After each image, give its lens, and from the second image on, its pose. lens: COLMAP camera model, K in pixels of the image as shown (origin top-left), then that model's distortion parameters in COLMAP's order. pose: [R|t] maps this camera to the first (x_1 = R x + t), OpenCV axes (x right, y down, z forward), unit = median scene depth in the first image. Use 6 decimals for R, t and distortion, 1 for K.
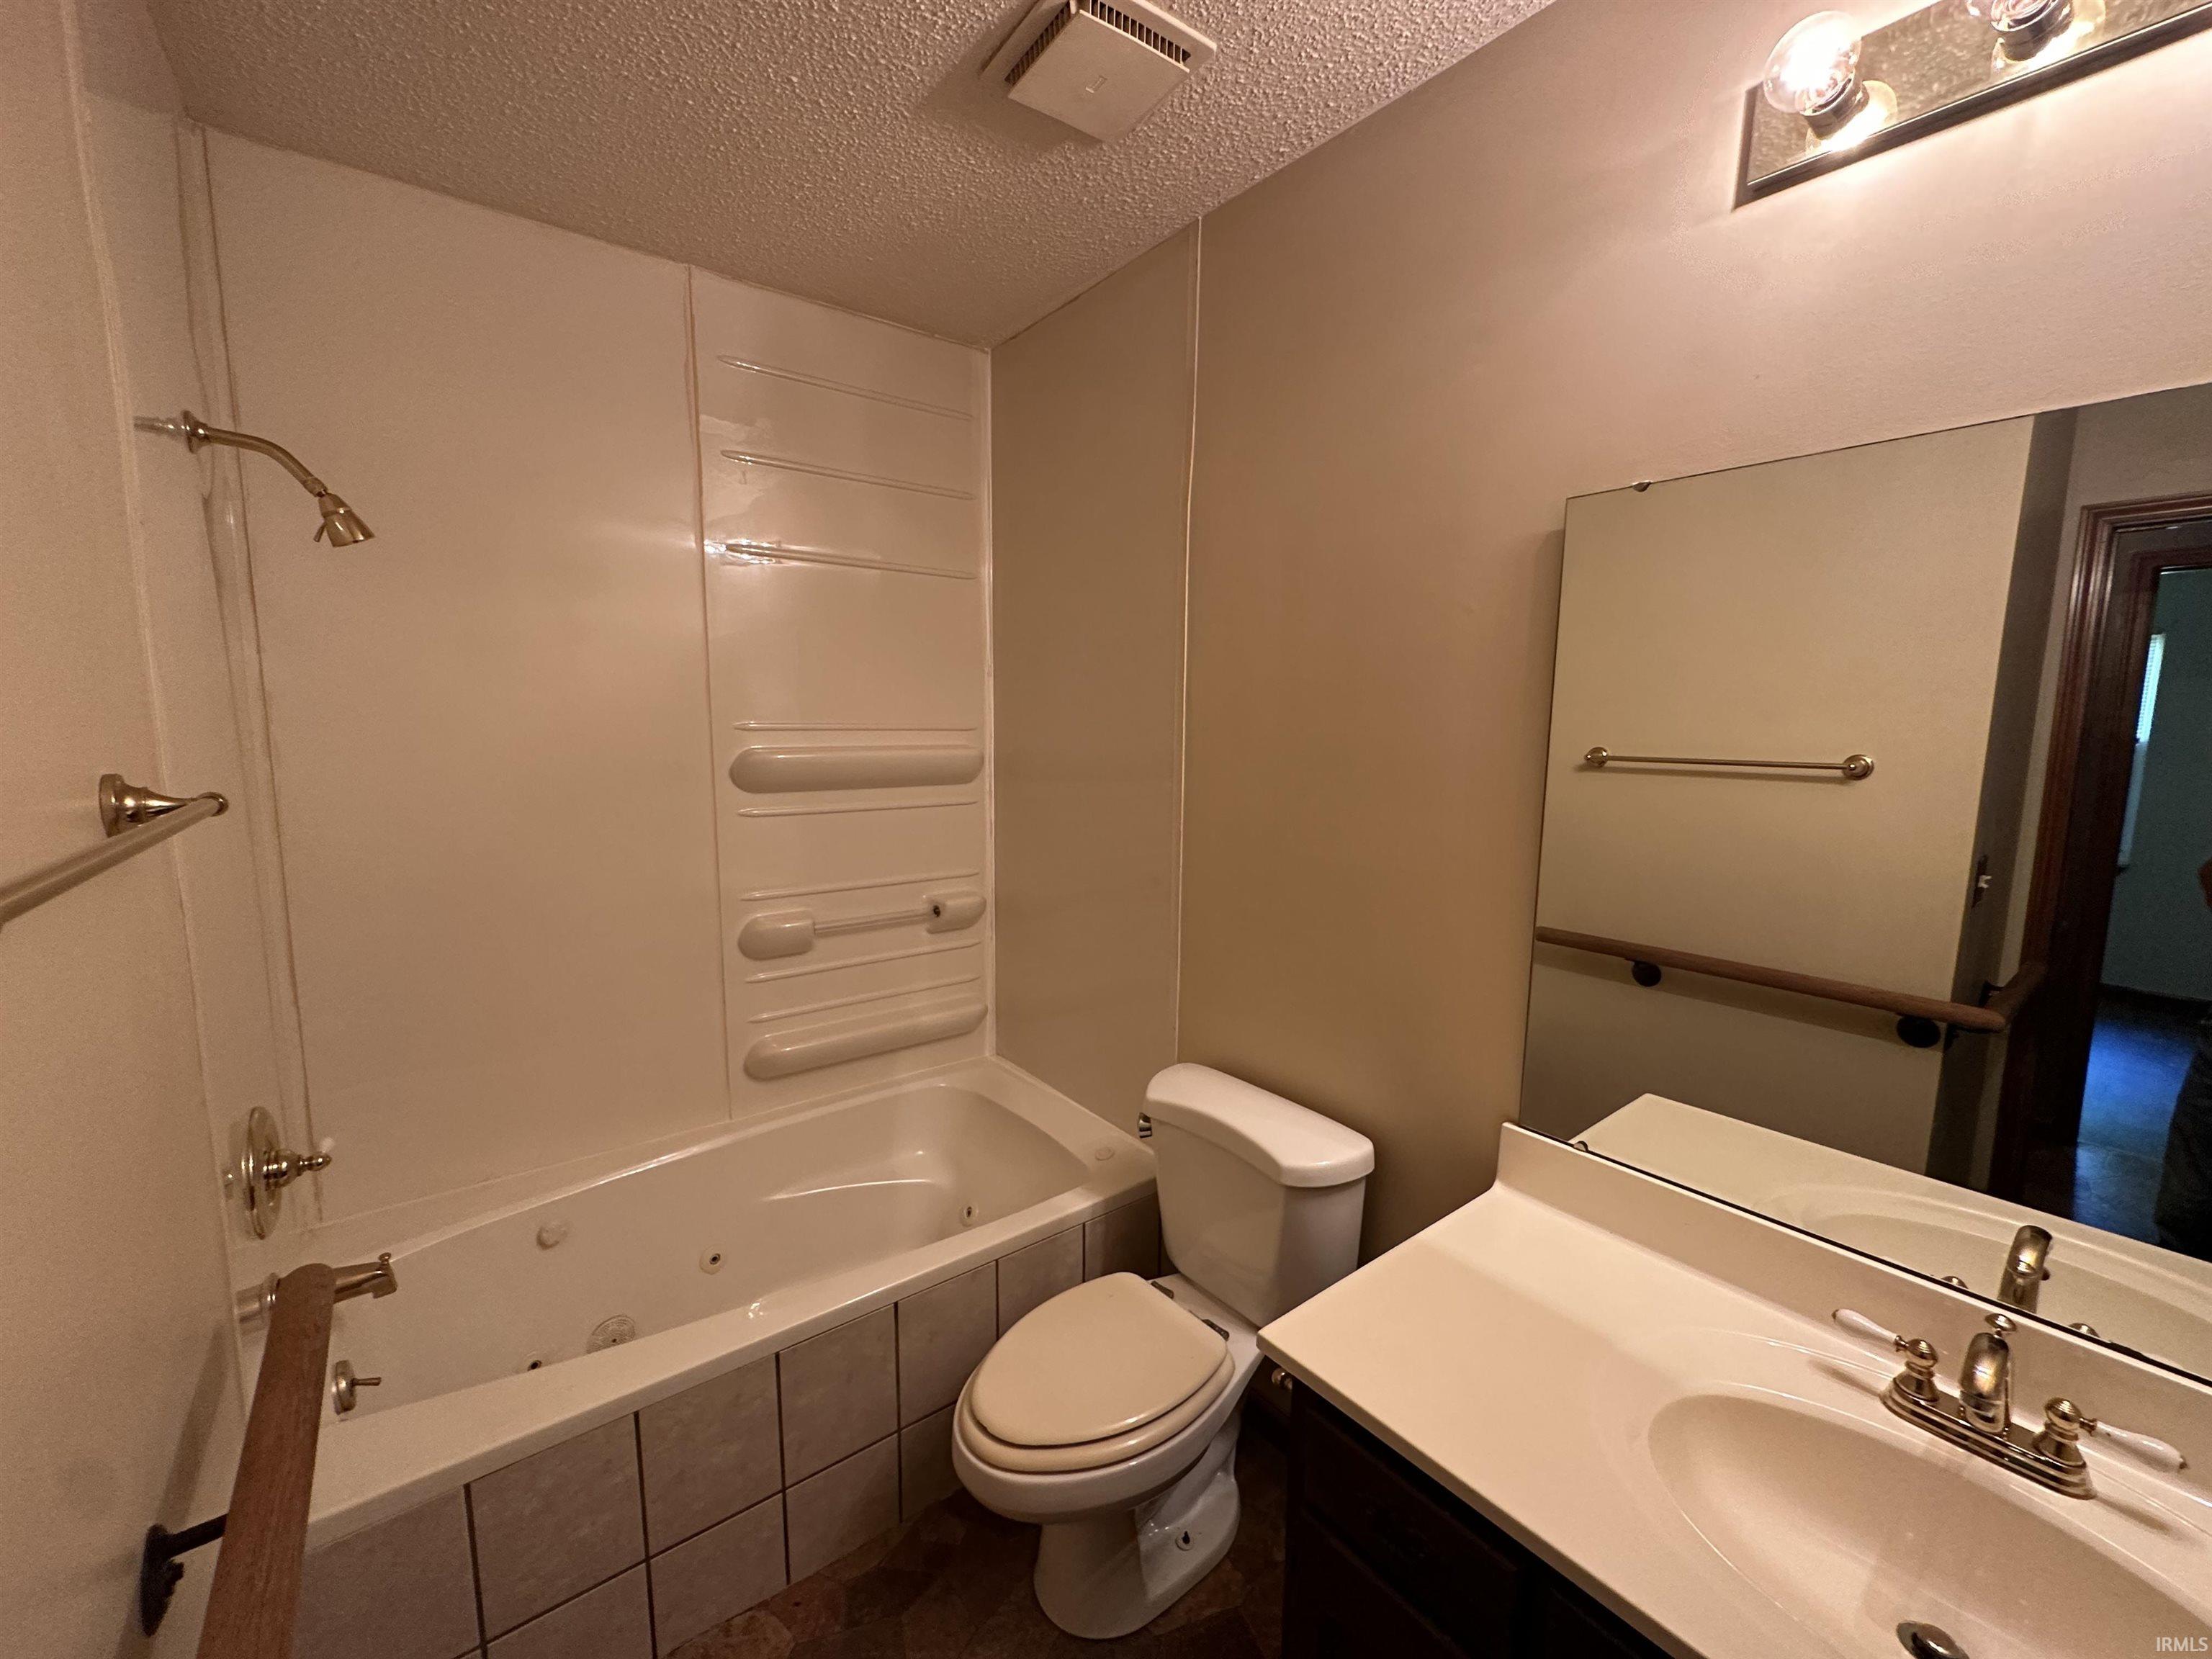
lens RADIAL K [[884.7, 0, 1108.8], [0, 884.7, 828.1], [0, 0, 1]] dist [0.001279, 0.000119]
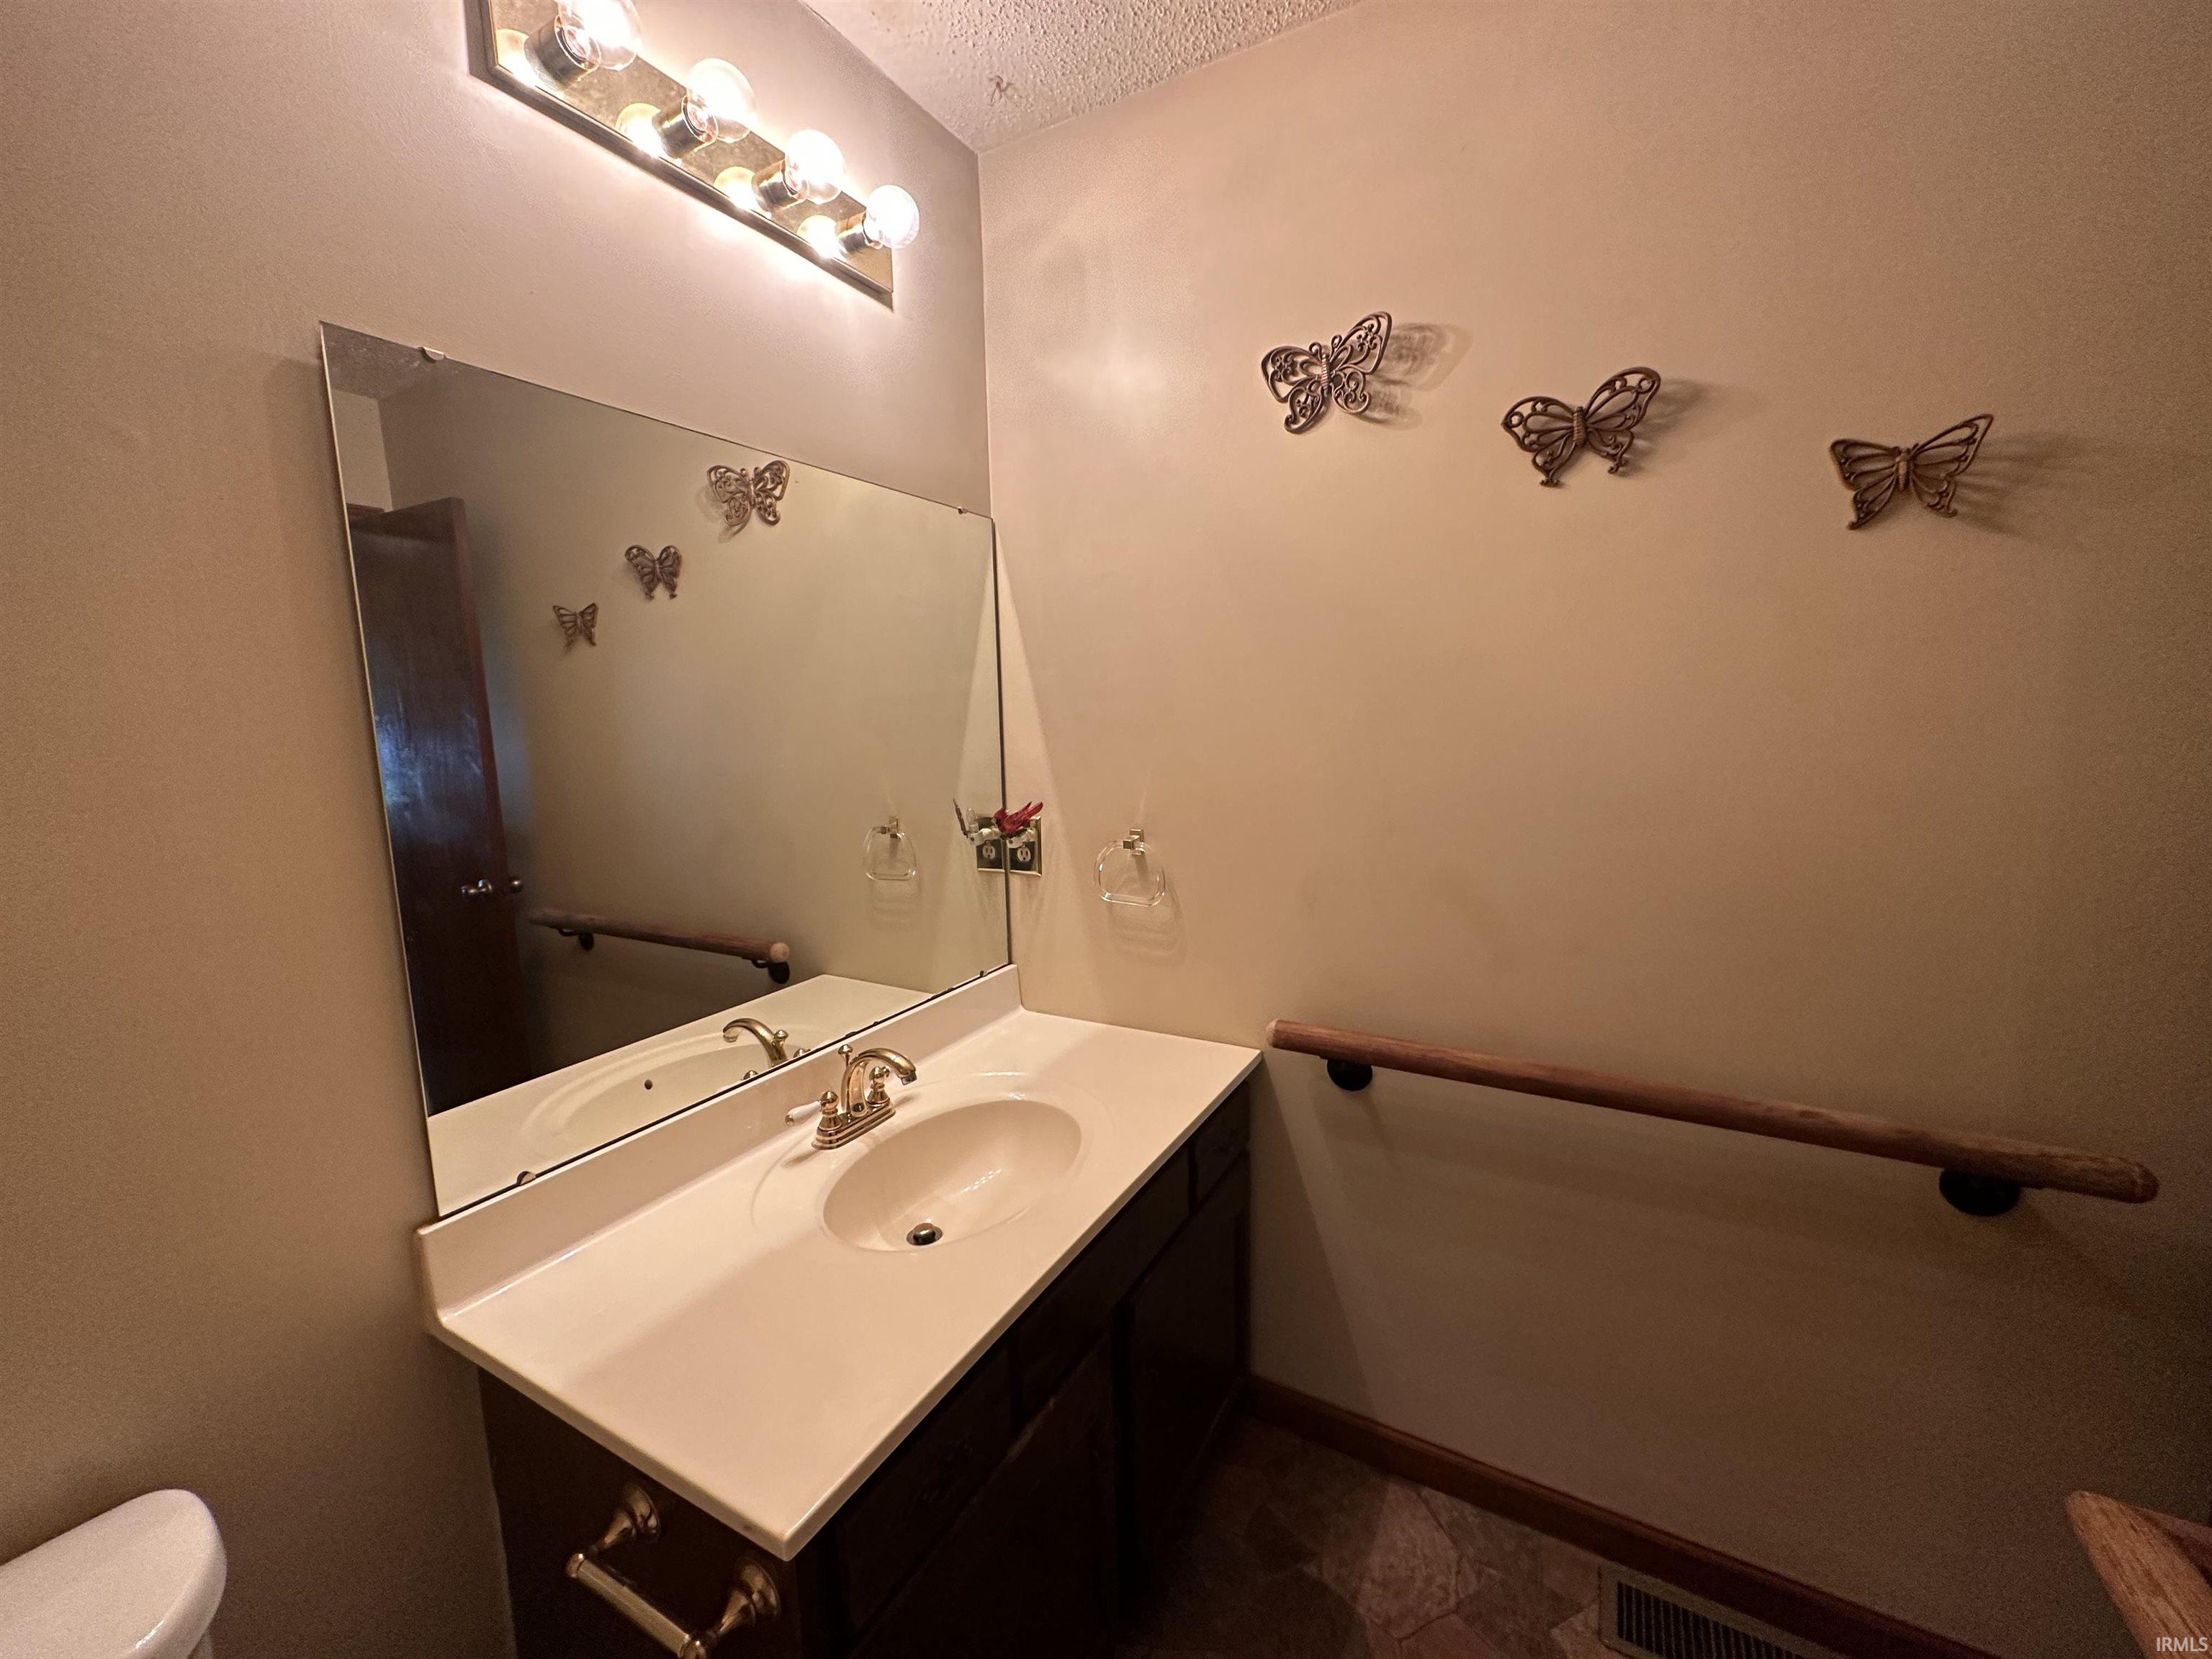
lens RADIAL K [[884.7, 0, 1062.8], [0, 884.7, 850.6], [0, 0, 1]] dist [0.001279, 0.000119]
pose [[-0.360662, -0.146114, 0.921181, -0.236799], [0.129634, 0.970214, 0.204646, -0.027062], [-0.923644, 0.193224, -0.330978, 0.484862]]
